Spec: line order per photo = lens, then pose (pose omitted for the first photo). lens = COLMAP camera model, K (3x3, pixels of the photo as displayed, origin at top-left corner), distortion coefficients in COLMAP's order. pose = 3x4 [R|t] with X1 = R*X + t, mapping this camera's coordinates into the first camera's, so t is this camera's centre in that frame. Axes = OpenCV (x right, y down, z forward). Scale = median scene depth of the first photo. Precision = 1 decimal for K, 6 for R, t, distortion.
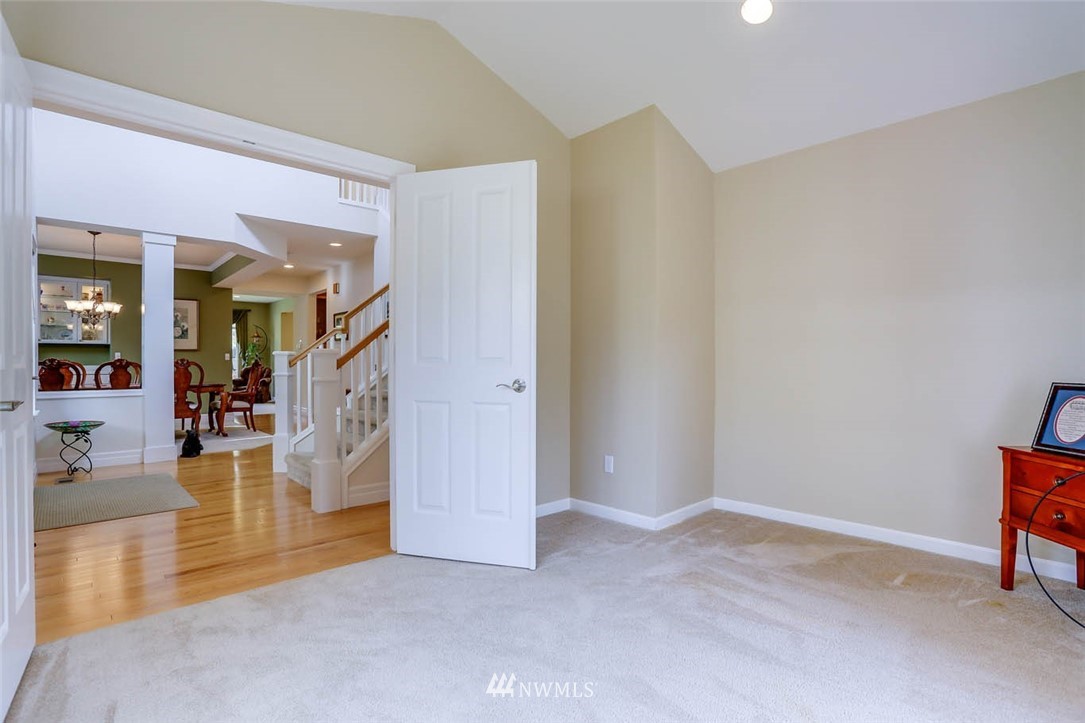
lens RADIAL K [[528.7, 0, 540.7], [0, 528.7, 367.1], [0, 0, 1]] dist [-0.048765, 0.016974]
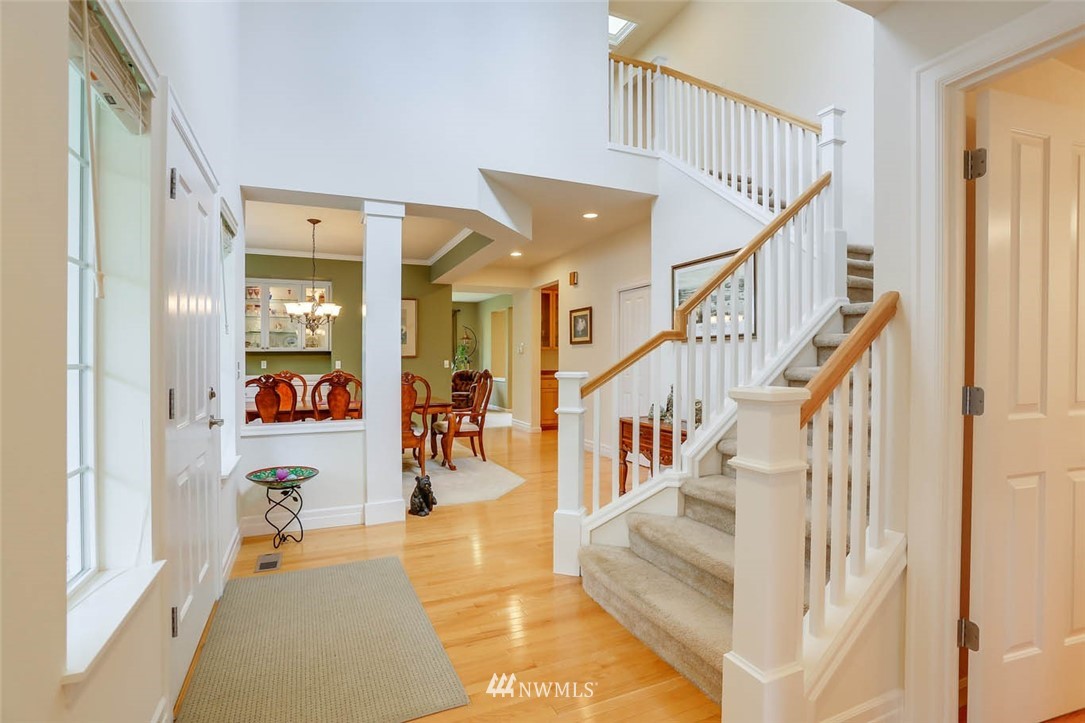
lens RADIAL K [[528.7, 0, 543.4], [0, 528.7, 358.0], [0, 0, 1]] dist [-0.048765, 0.016974]
pose [[0.948801, -0.004447, -0.315842, -0.229186], [0.001575, 0.999955, -0.009349, -0.027935], [0.315870, 0.008372, 0.948766, 0.290991]]
